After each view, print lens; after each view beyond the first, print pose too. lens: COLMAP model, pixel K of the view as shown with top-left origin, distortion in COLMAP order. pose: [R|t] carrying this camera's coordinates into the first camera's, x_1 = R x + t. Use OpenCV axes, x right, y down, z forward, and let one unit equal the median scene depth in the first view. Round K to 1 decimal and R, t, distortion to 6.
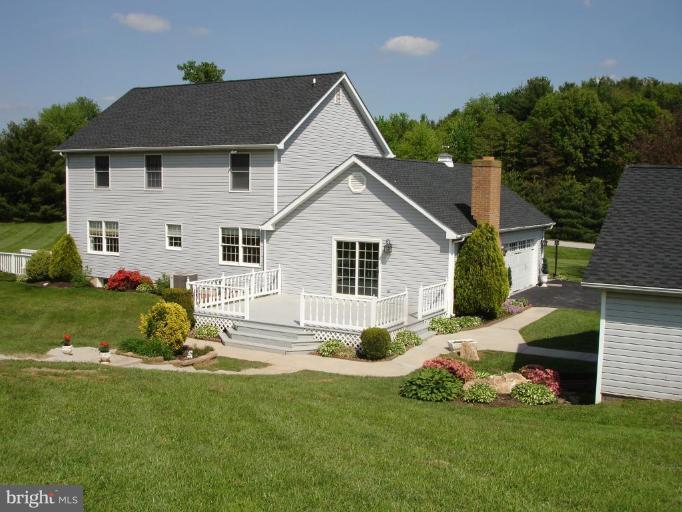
lens RADIAL K [[764.6, 0, 341.0], [0, 764.6, 256.0], [0, 0, 1]] dist [-0.105539, -0.036290]
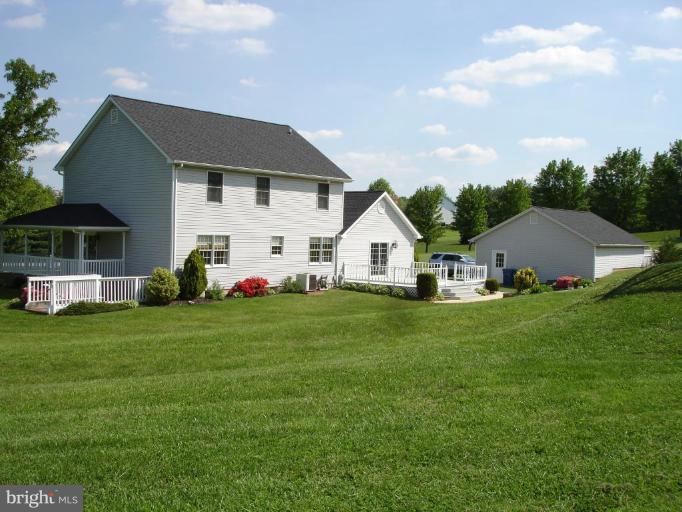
lens RADIAL K [[764.6, 0, 341.0], [0, 764.6, 256.0], [0, 0, 1]] dist [-0.105539, -0.036290]
pose [[0.160847, -0.063114, 0.984959, -1.348872], [0.034854, 0.997694, 0.058238, -0.074697], [-0.986364, 0.024962, 0.162676, 0.677499]]
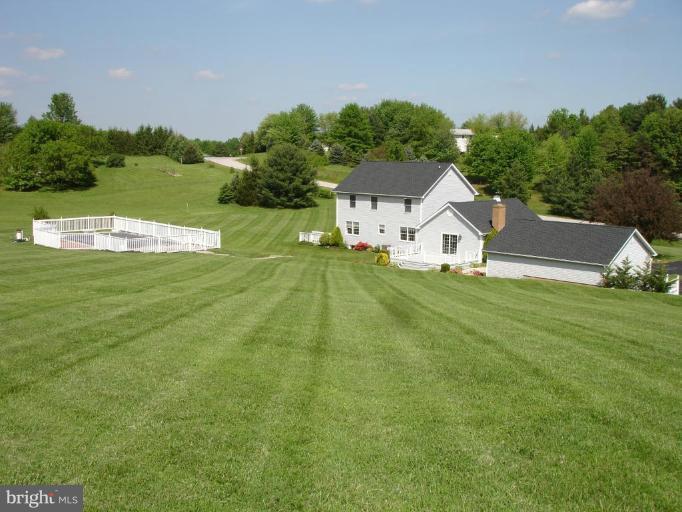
lens RADIAL K [[764.6, 0, 341.0], [0, 764.6, 256.0], [0, 0, 1]] dist [-0.105539, -0.036290]
pose [[0.969725, 0.031167, -0.242201, 0.254915], [-0.021030, 0.998796, 0.044328, -0.045336], [0.243291, -0.037892, 0.969213, -1.431759]]
